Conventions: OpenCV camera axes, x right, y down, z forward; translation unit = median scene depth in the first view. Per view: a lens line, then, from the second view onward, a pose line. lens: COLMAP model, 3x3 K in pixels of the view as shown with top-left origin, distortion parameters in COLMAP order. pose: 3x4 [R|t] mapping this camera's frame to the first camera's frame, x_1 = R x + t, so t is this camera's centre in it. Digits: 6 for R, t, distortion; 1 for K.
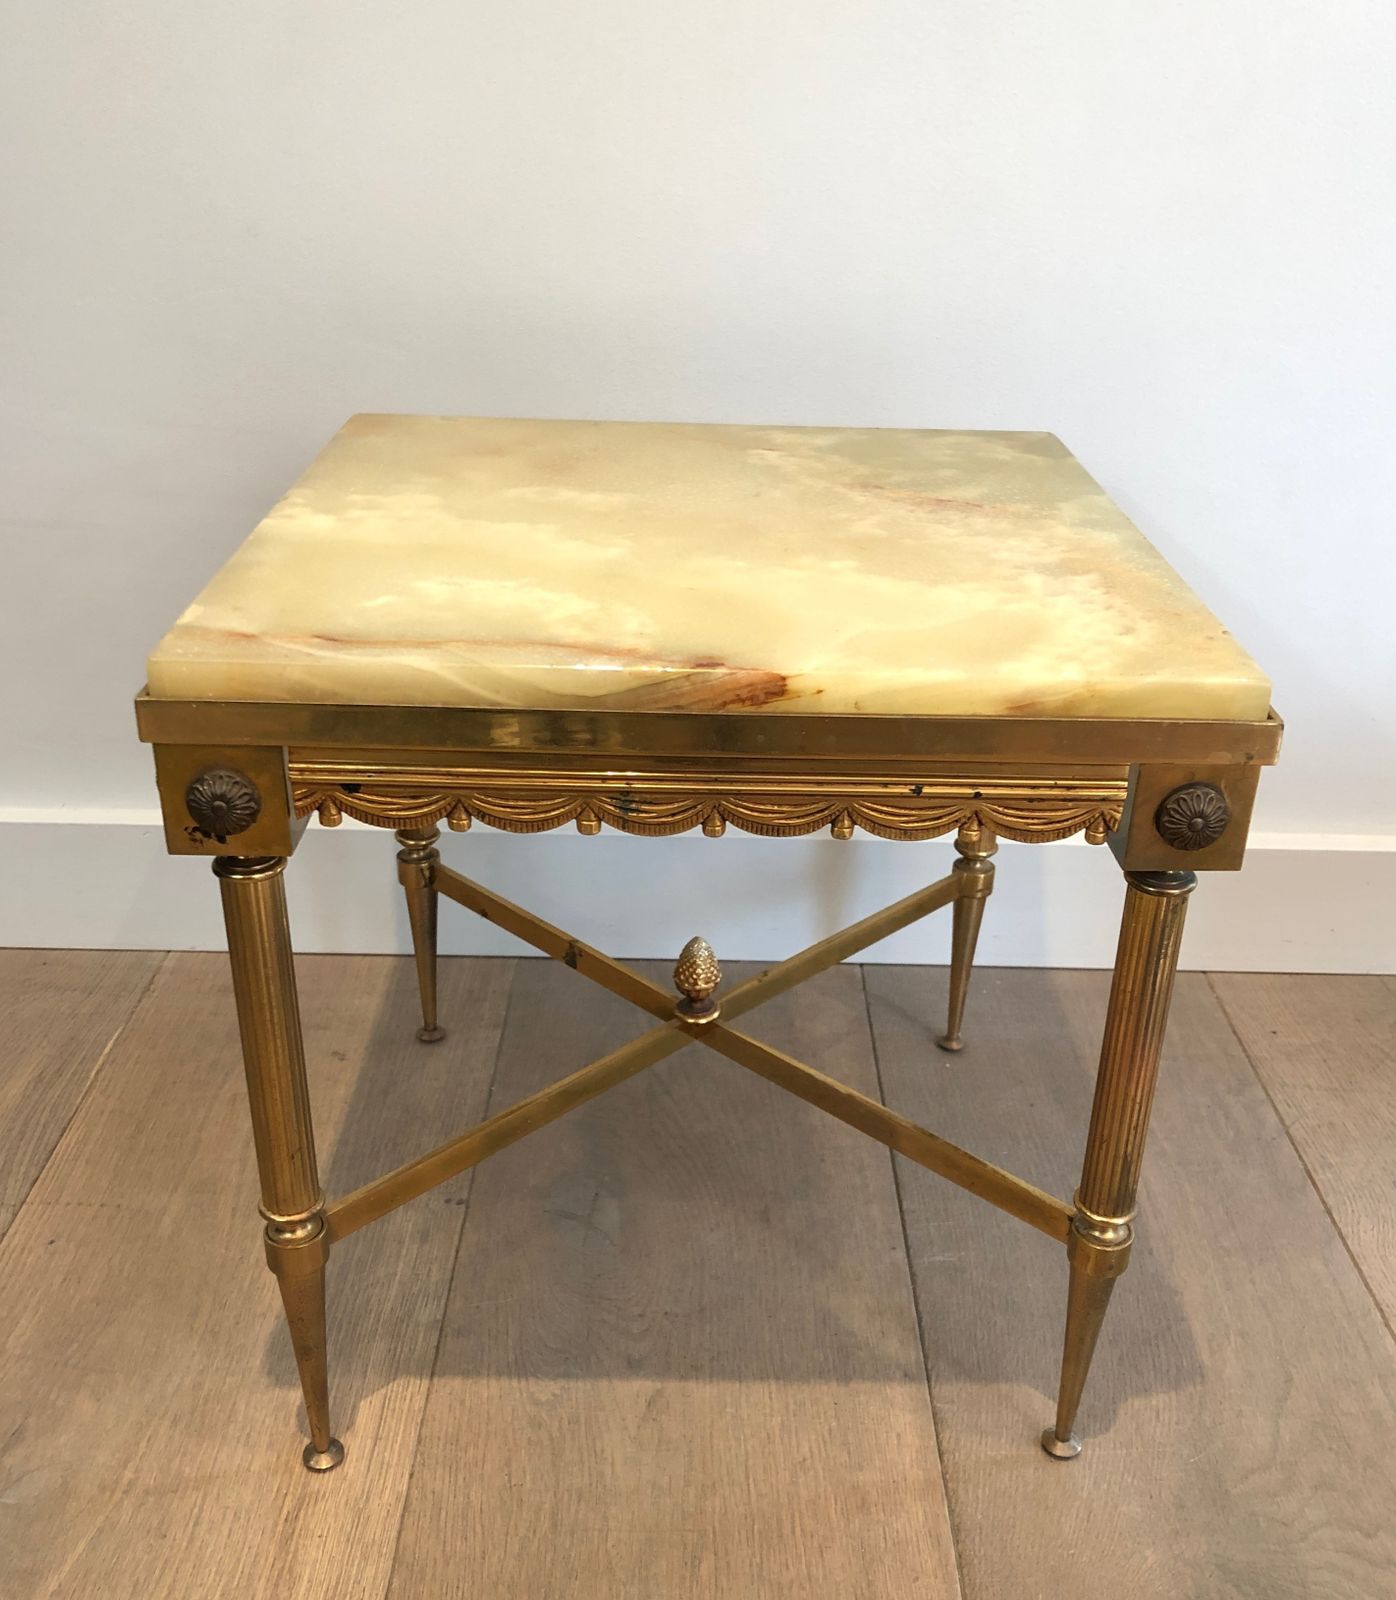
lens RADIAL K [[1657.6, 0, 725.7], [0, 1657.6, 855.2], [0, 0, 1]] dist [0.029301, -0.050409]
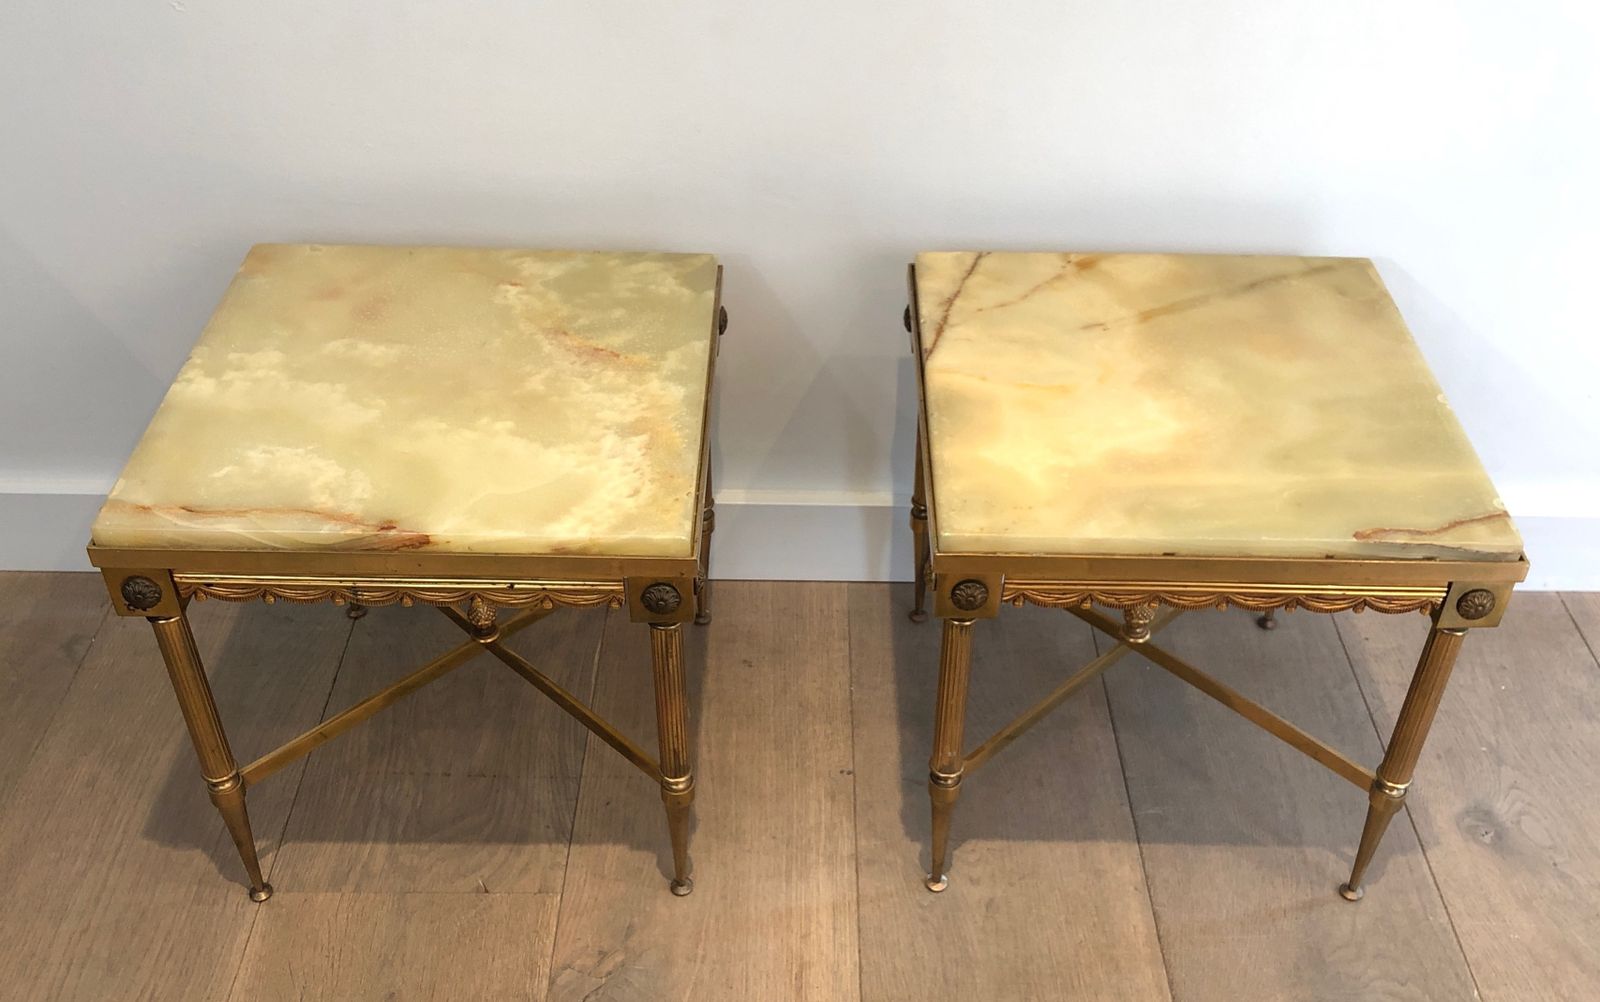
lens RADIAL K [[1585.5, 0, 831.5], [0, 1585.5, 594.2], [0, 0, 1]] dist [0.129427, -0.466739]
pose [[0.999839, 0.008192, -0.015959, 0.411881], [-0.004265, 0.972685, 0.232089, -0.366563], [0.017424, -0.231983, 0.972564, -0.608827]]
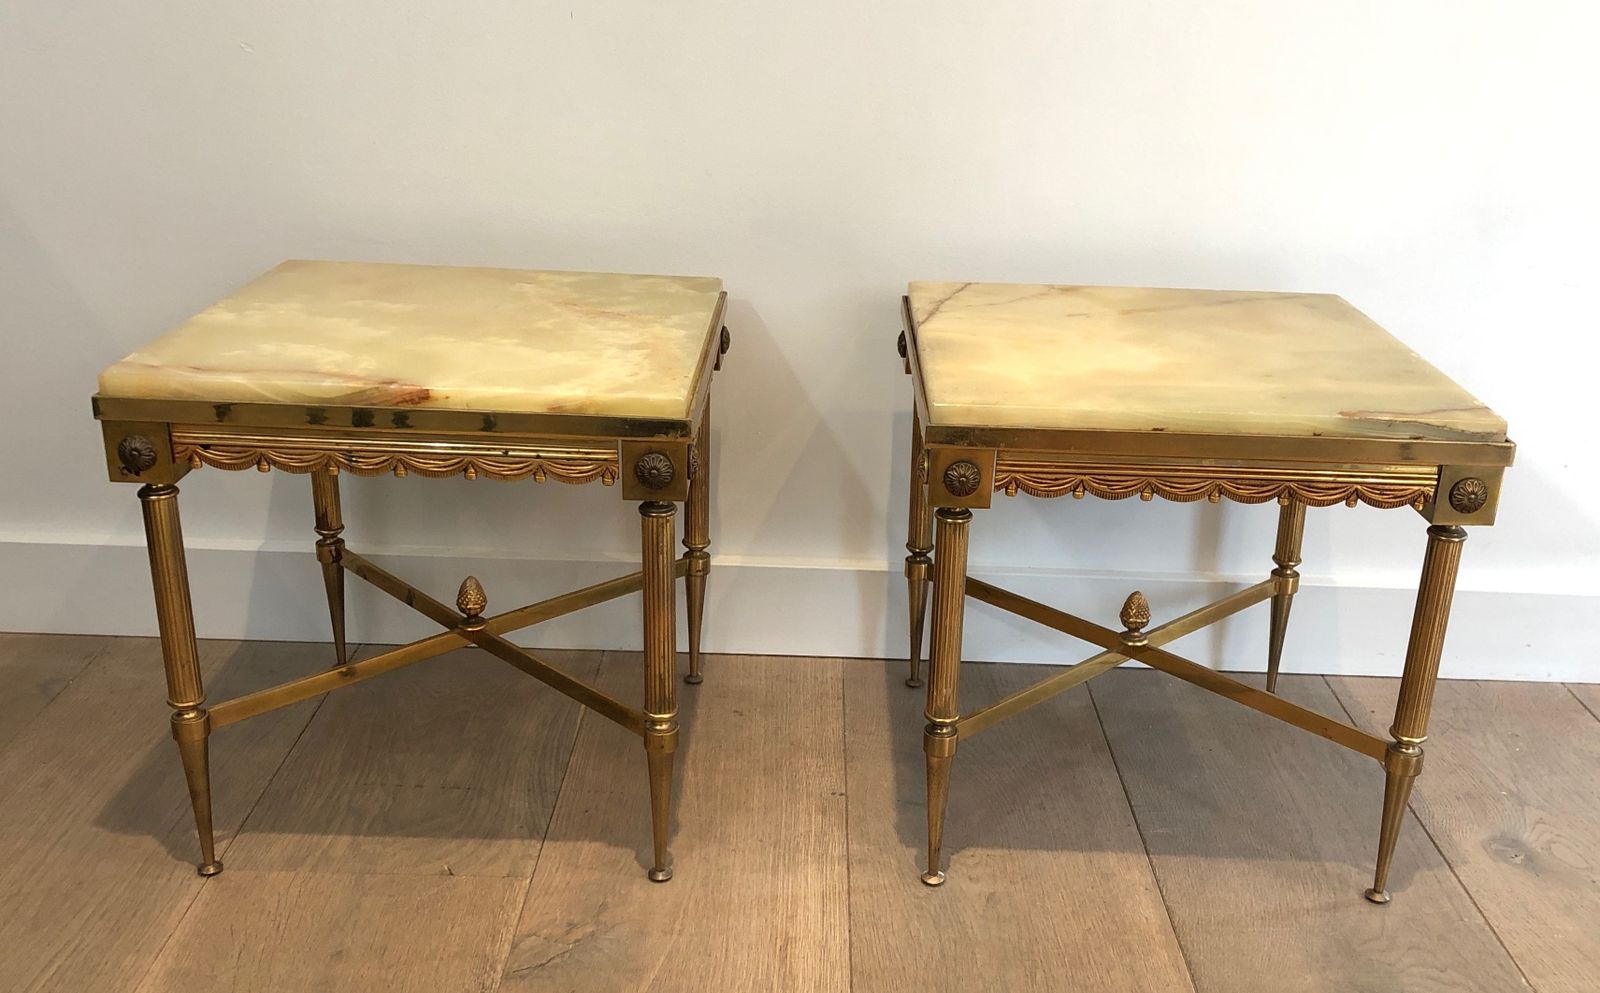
lens RADIAL K [[1582.5, 0, 834.5], [0, 1582.5, 554.5], [0, 0, 1]] dist [0.106508, -0.334530]
pose [[0.999711, 0.015114, -0.018709, 0.426820], [-0.016754, 0.995726, -0.090822, 0.189999], [0.017256, 0.091109, 0.995691, -0.637450]]
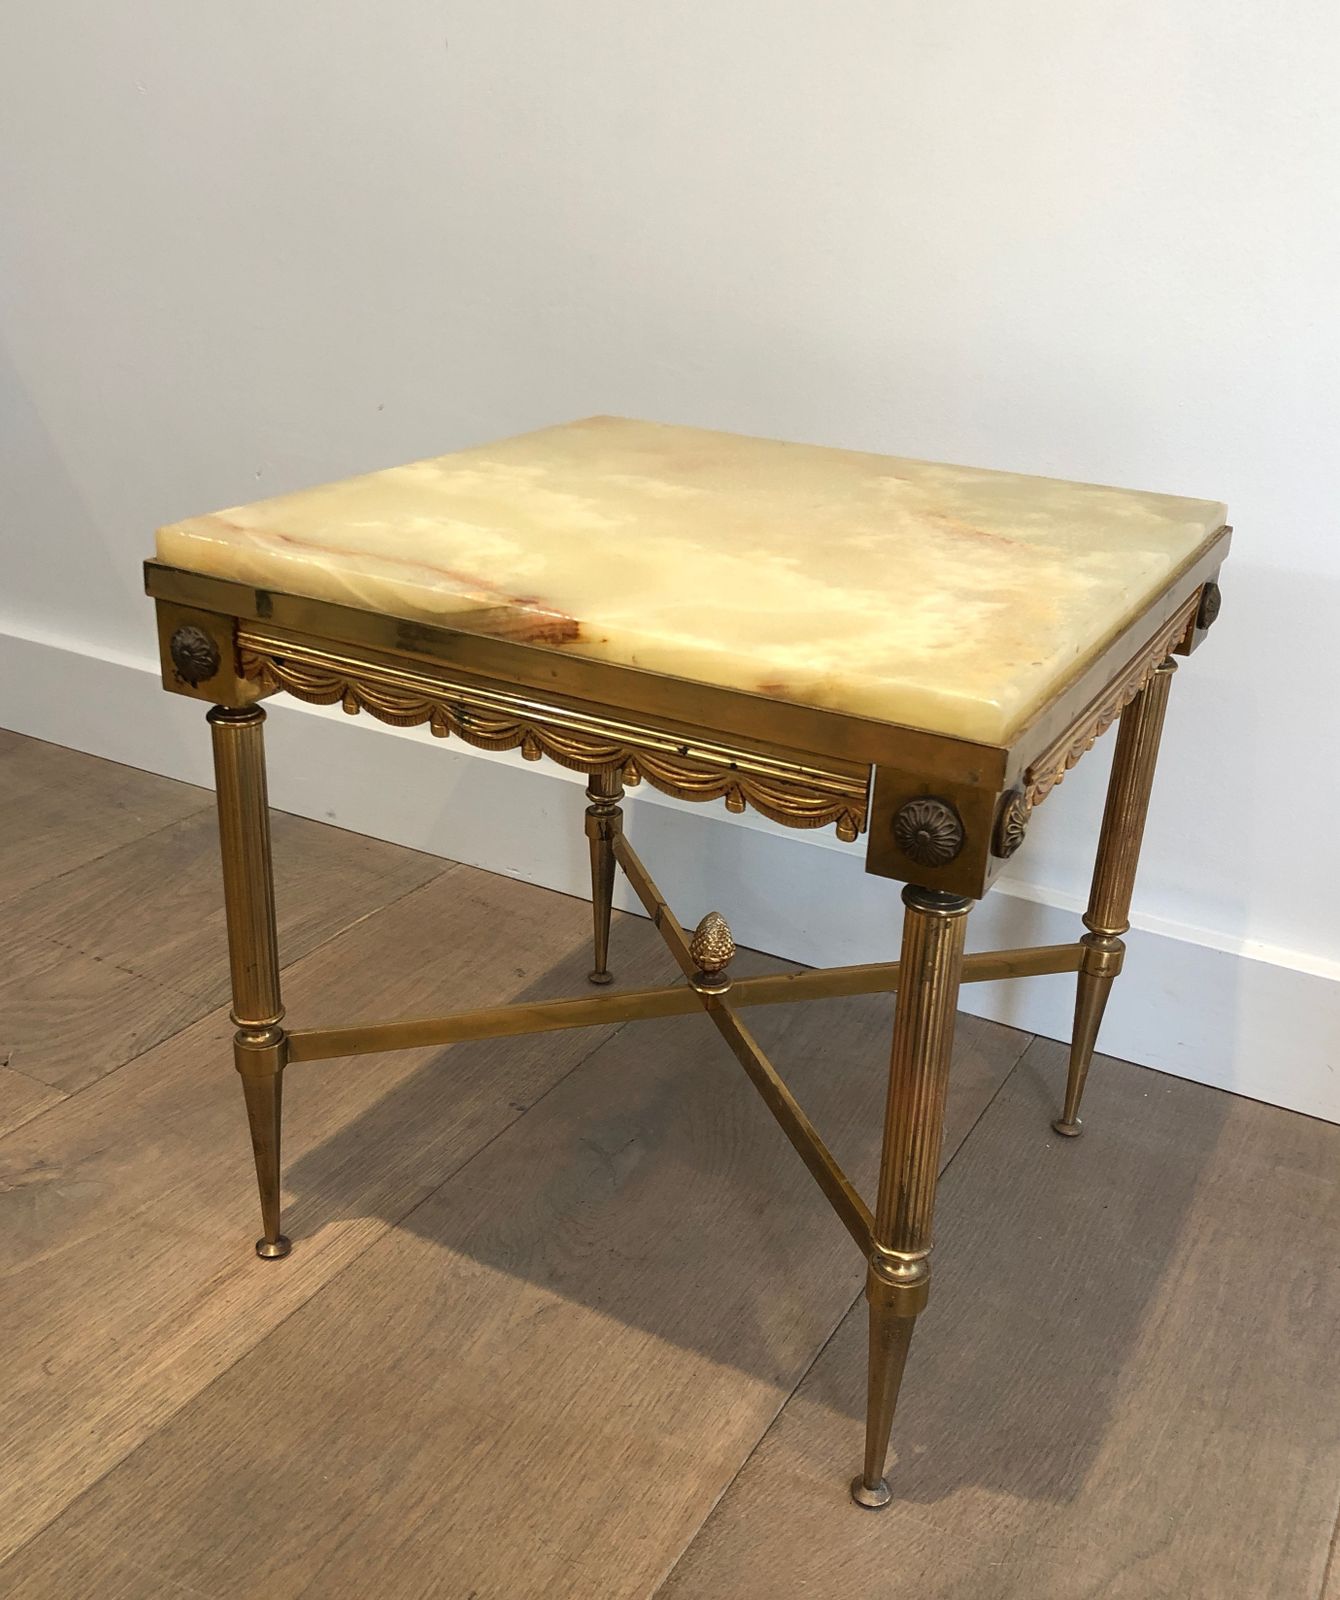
lens RADIAL K [[1636.4, 0, 645.6], [0, 1636.4, 820.6], [0, 0, 1]] dist [0.113014, -0.336449]
pose [[0.863682, 0.208479, -0.458901, 0.479449], [-0.241691, 0.970251, -0.014094, 0.020930], [0.442310, 0.123085, 0.888376, 0.042362]]
